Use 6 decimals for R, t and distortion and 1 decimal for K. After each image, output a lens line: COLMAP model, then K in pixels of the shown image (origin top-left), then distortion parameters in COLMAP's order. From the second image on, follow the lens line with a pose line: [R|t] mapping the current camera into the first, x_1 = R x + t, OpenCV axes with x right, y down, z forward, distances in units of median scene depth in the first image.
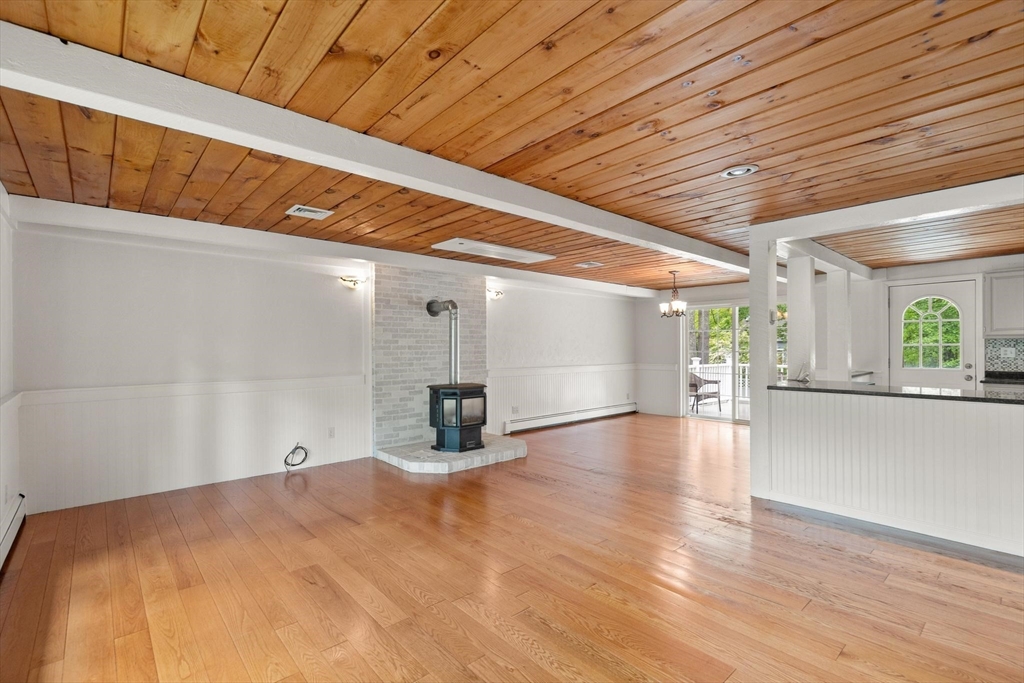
lens RADIAL K [[471.2, 0, 512.9], [0, 471.2, 344.9], [0, 0, 1]] dist [0.005137, -0.001126]
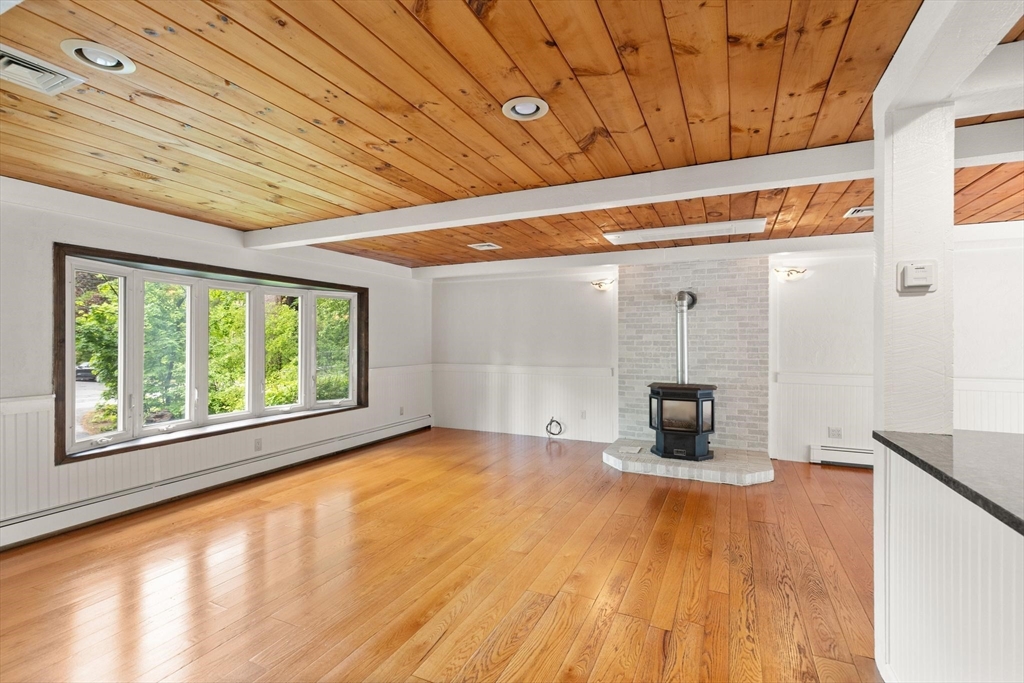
lens RADIAL K [[471.2, 0, 514.8], [0, 471.2, 339.7], [0, 0, 1]] dist [0.005137, -0.001126]
pose [[0.384230, 0.001016, -0.923237, 0.603218], [0.001341, 0.999998, 0.001658, -0.003856], [0.923236, -0.001875, 0.384228, 0.365741]]
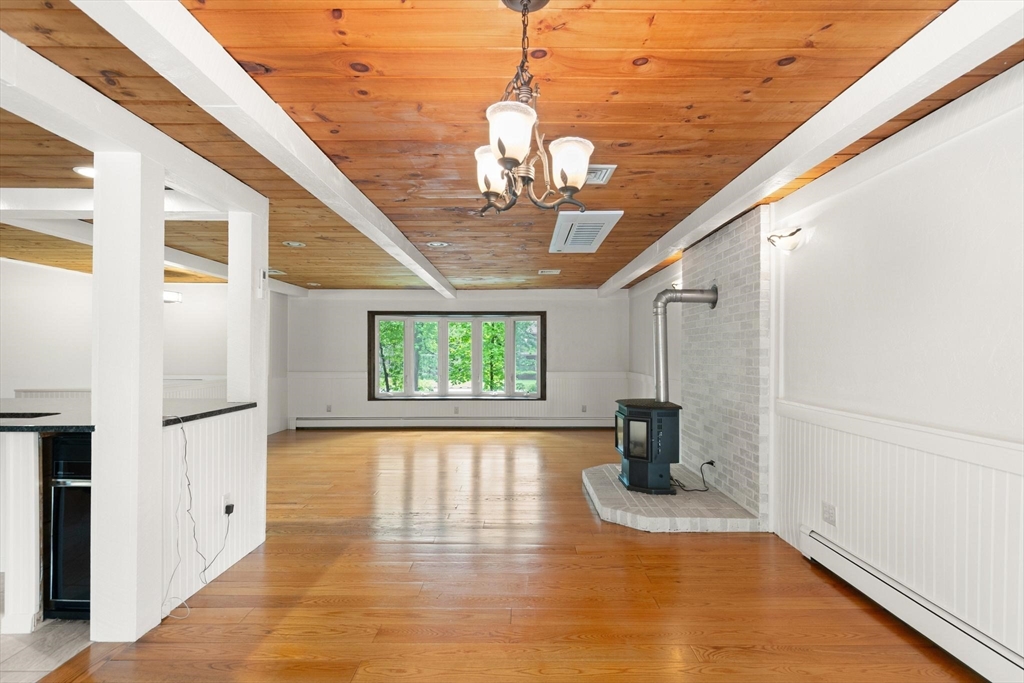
lens RADIAL K [[471.2, 0, 515.3], [0, 471.2, 347.9], [0, 0, 1]] dist [0.005137, -0.001126]
pose [[-0.682509, -0.004590, -0.730862, 0.598781], [0.002813, 0.999956, -0.008907, 0.003781], [0.730871, -0.008135, -0.682467, 1.375692]]
